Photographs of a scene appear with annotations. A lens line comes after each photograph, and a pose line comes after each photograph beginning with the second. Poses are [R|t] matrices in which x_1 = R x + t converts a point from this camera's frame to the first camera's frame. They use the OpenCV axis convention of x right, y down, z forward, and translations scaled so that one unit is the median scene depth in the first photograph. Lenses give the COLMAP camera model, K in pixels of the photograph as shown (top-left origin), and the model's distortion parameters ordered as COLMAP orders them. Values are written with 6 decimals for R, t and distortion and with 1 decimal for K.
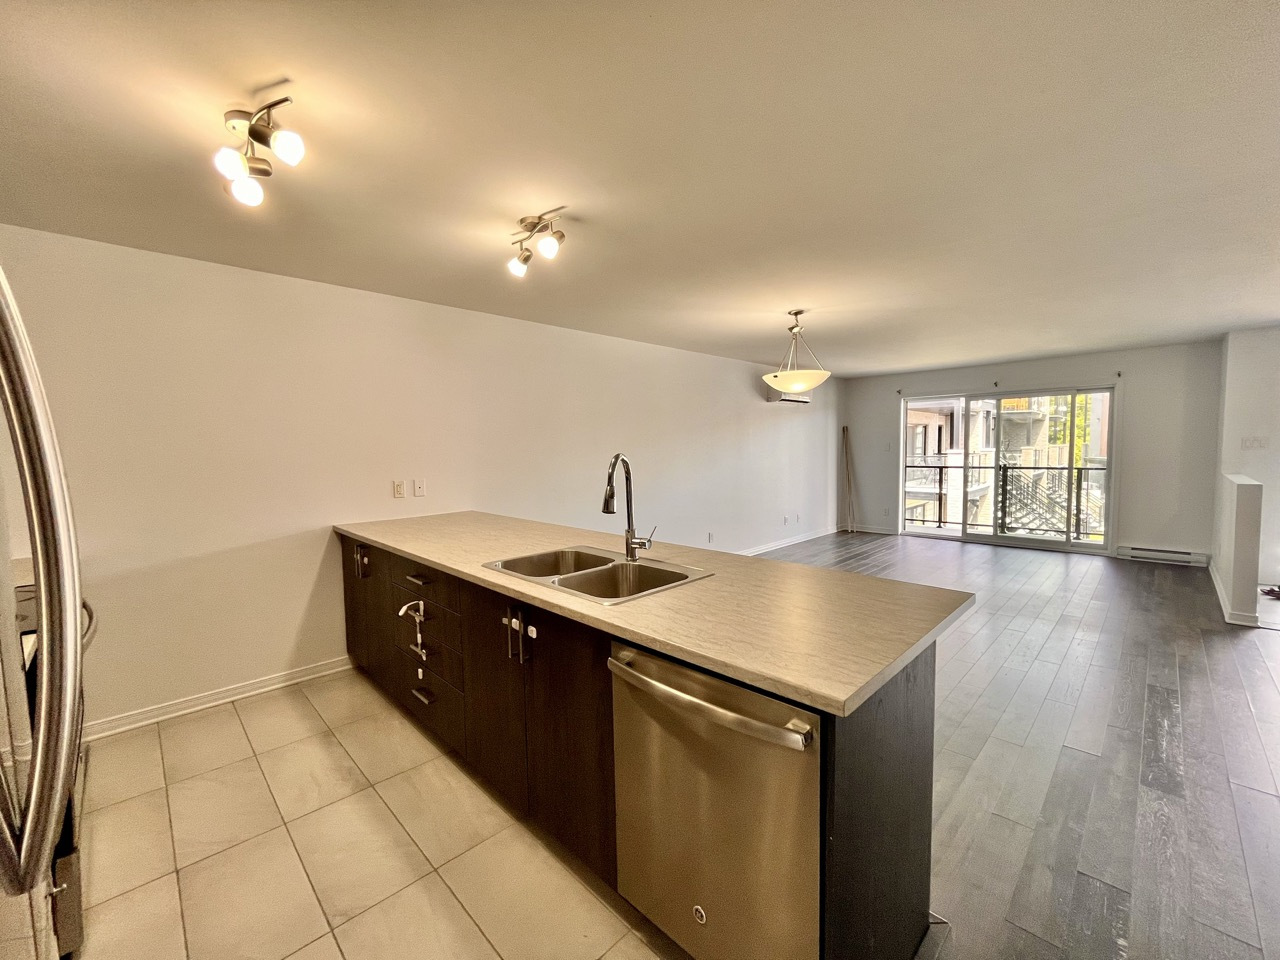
lens RADIAL K [[521.7, 0, 642.0], [0, 521.7, 478.8], [0, 0, 1]] dist [-0.001369, 0.000413]
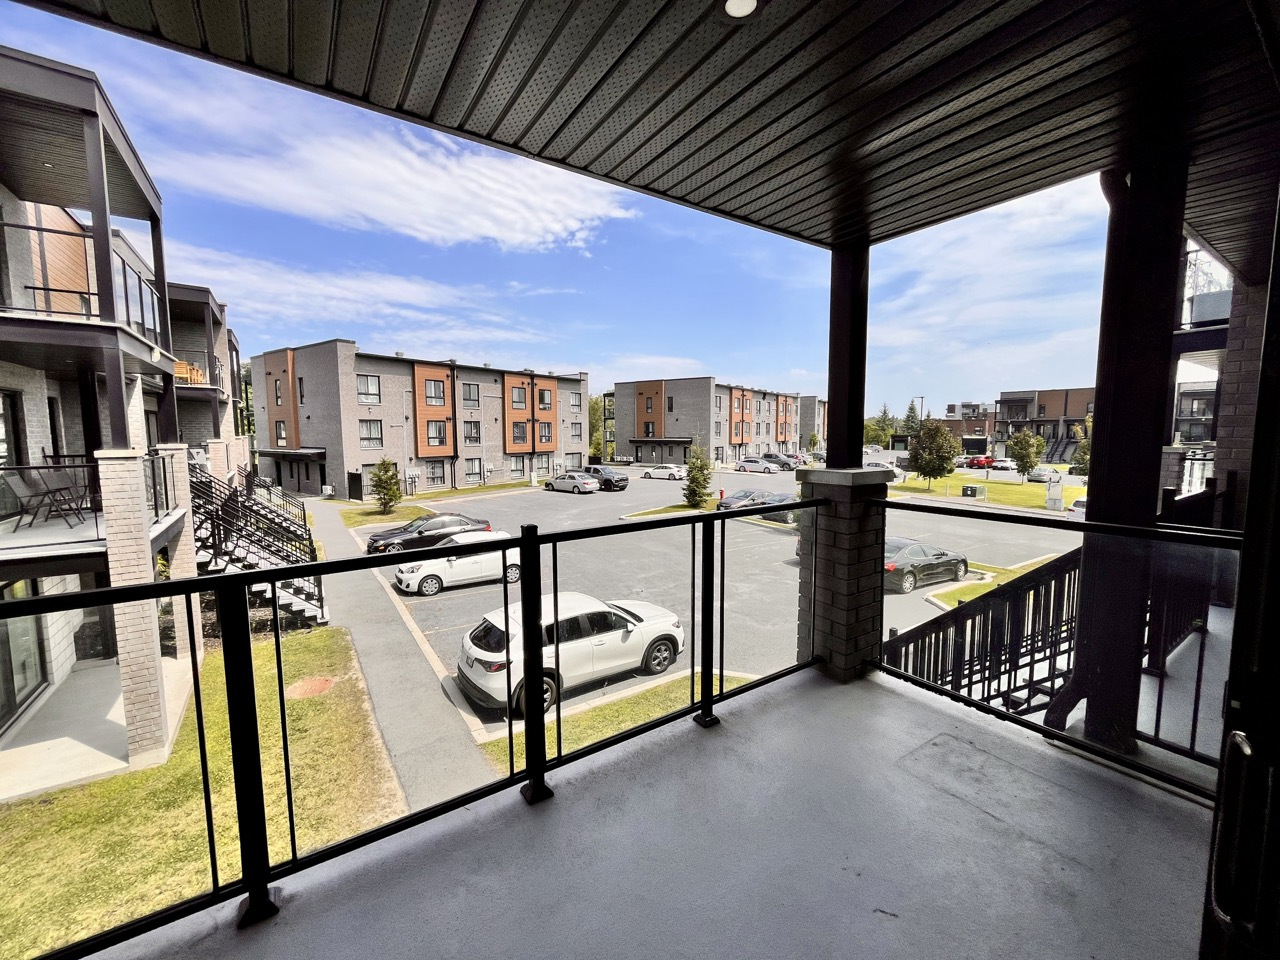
lens RADIAL K [[521.7, 0, 642.0], [0, 521.7, 478.8], [0, 0, 1]] dist [-0.001369, 0.000413]
pose [[0.184967, -0.077455, 0.979688, 0.654874], [0.060187, 0.995911, 0.067374, -0.090560], [-0.980900, 0.046502, 0.188873, 1.271573]]
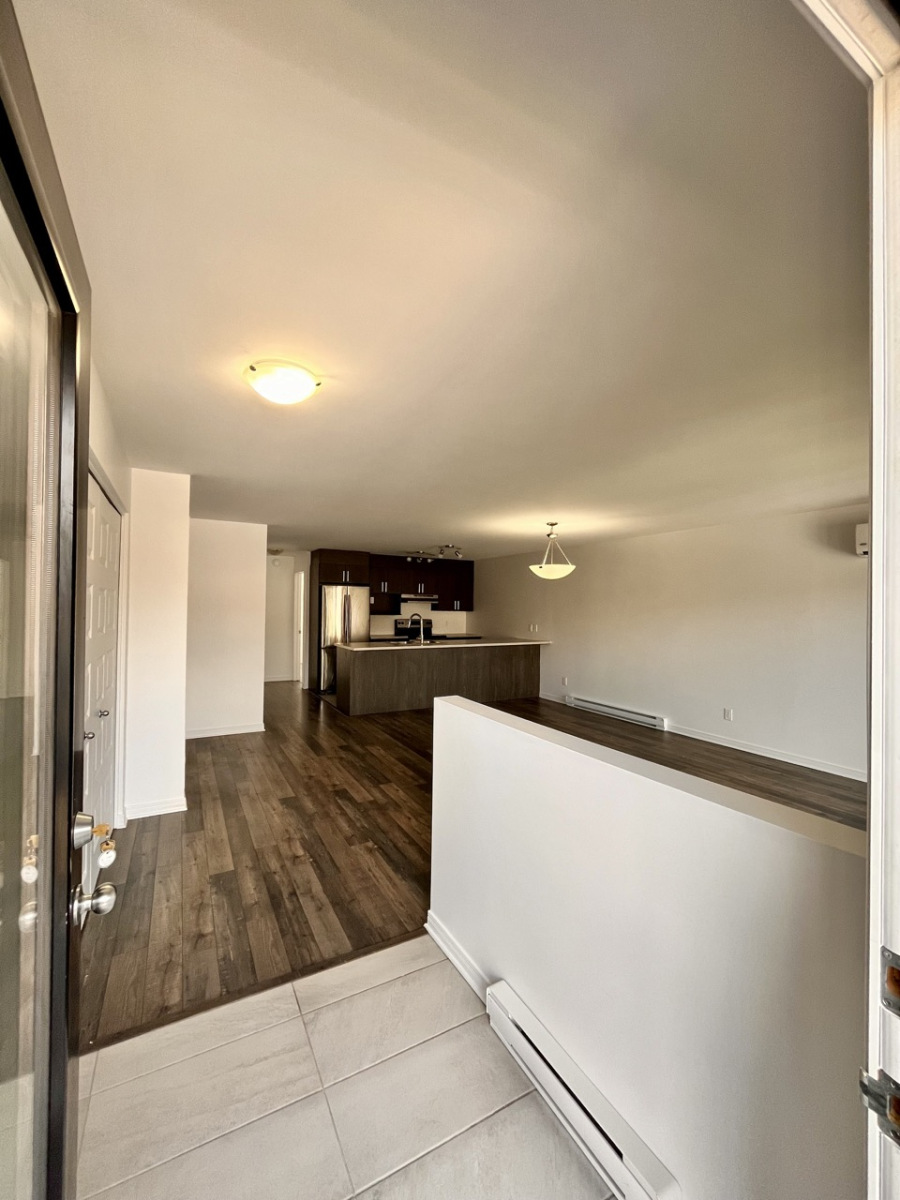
lens RADIAL K [[489.1, 0, 450.1], [0, 489.1, 602.4], [0, 0, 1]] dist [-0.001369, 0.000413]
pose [[-0.277794, 0.003034, -0.960636, 1.092853], [-0.066179, 0.997559, 0.022288, -0.074240], [0.958358, 0.069766, -0.276915, 0.731427]]
